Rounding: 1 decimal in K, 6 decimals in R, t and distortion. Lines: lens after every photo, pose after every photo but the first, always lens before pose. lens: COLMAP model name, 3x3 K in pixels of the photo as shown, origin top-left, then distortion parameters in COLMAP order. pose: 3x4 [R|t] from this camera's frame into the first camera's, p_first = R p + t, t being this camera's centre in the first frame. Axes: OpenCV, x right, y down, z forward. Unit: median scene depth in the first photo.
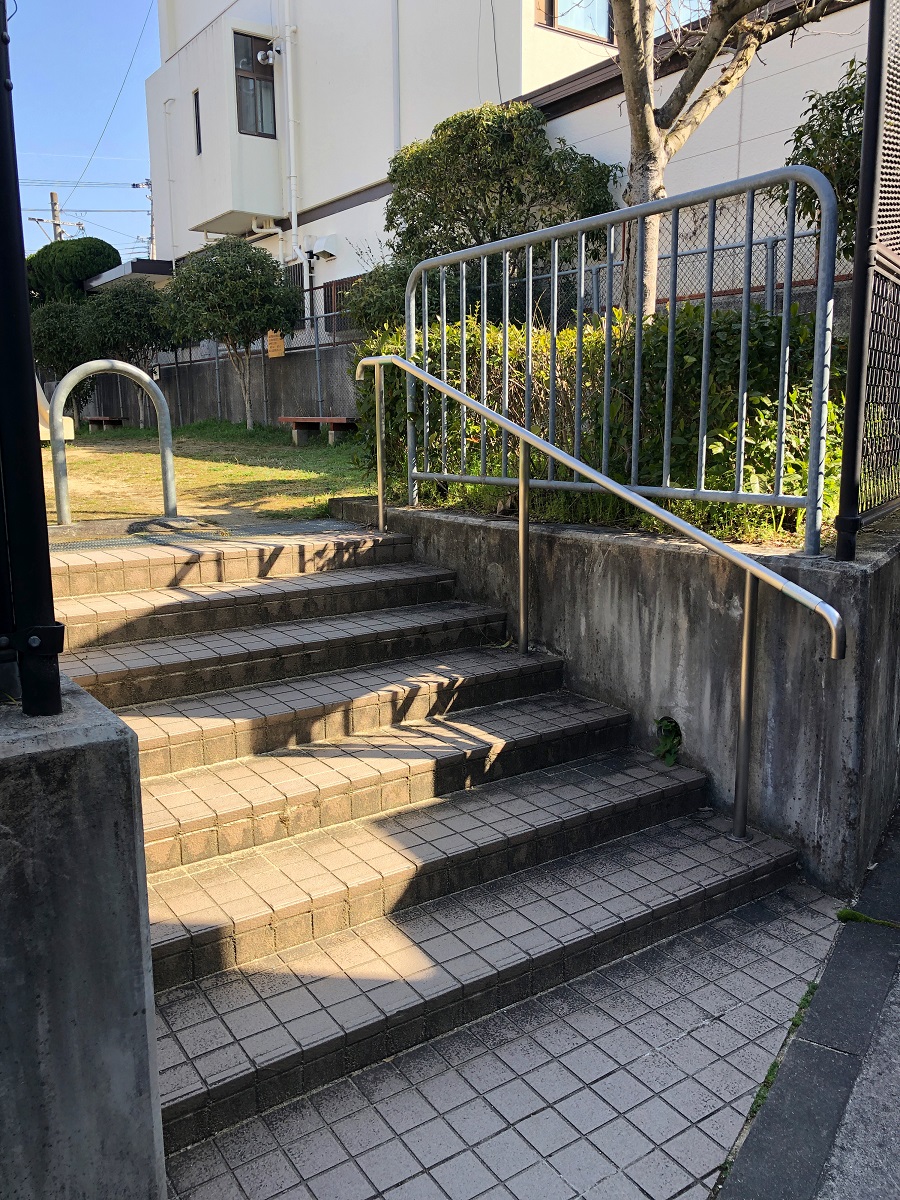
lens RADIAL K [[964.5, 0, 450.0], [0, 964.5, 600.0], [0, 0, 1]] dist [0.069257, -0.174650]
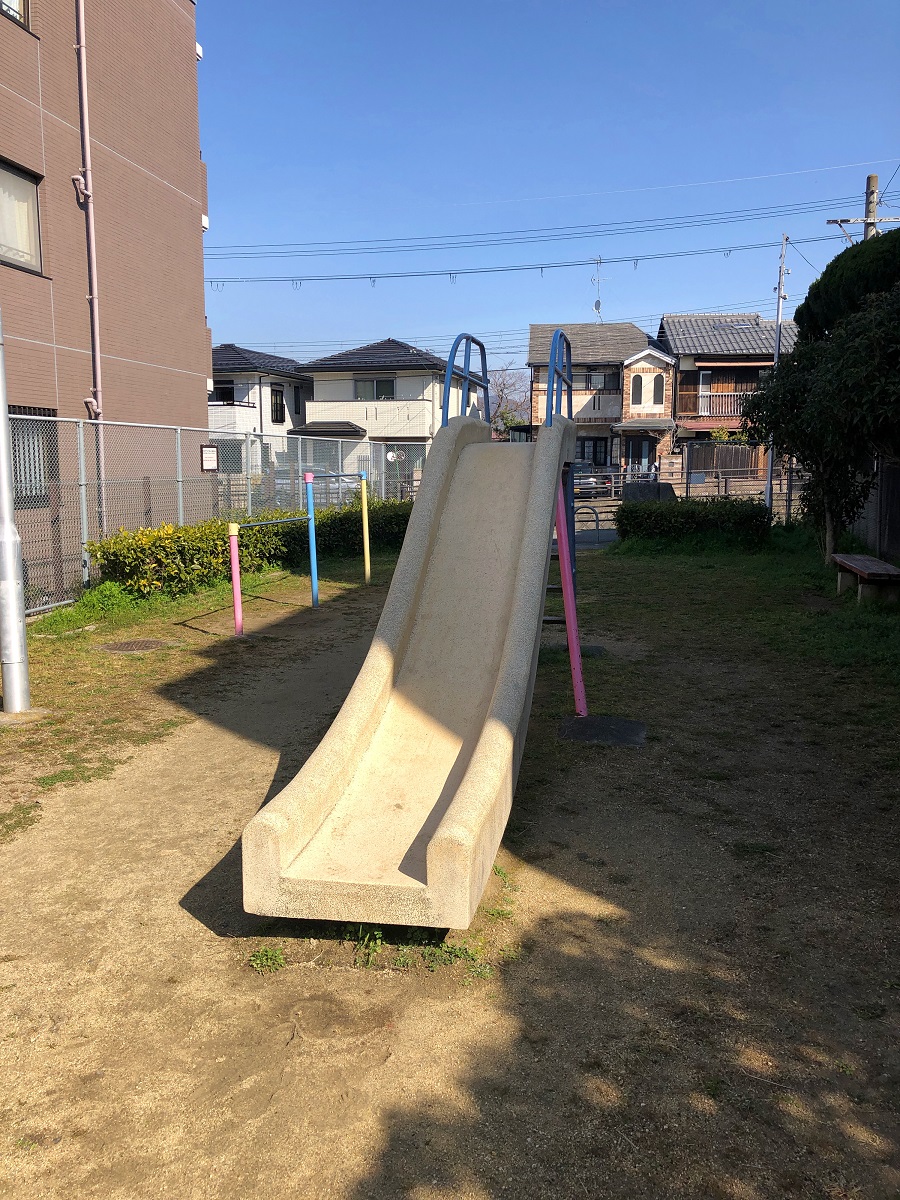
lens RADIAL K [[964.5, 0, 450.0], [0, 964.5, 600.0], [0, 0, 1]] dist [0.069257, -0.174650]
pose [[0.681796, 0.104458, -0.724046, -0.108962], [-0.135072, 0.990711, 0.015740, -0.117233], [0.718964, 0.087067, 0.689572, 0.398685]]
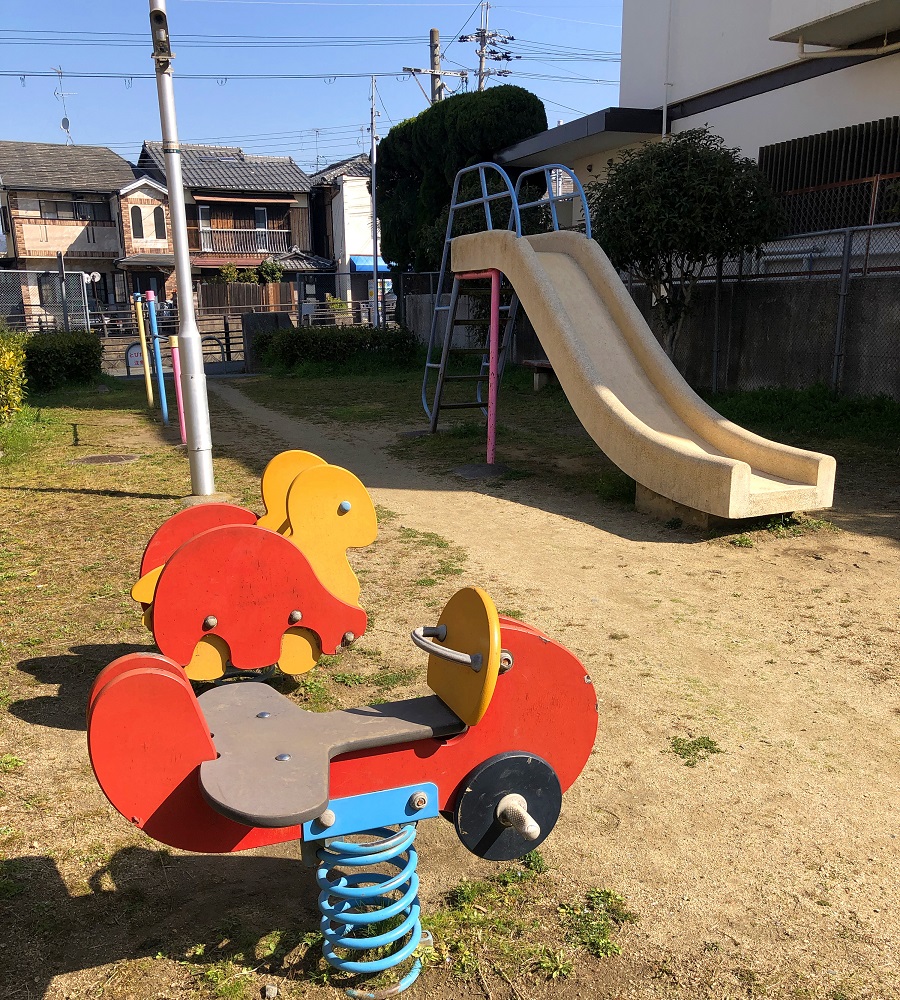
lens RADIAL K [[980.5, 0, 449.0], [0, 980.5, 576.8], [0, 0, 1]] dist [0.016518, 0.019621]
pose [[0.969860, 0.056775, -0.236955, -0.210748], [-0.035600, 0.995057, 0.092706, -0.080766], [0.241047, -0.081476, 0.967087, 0.256701]]
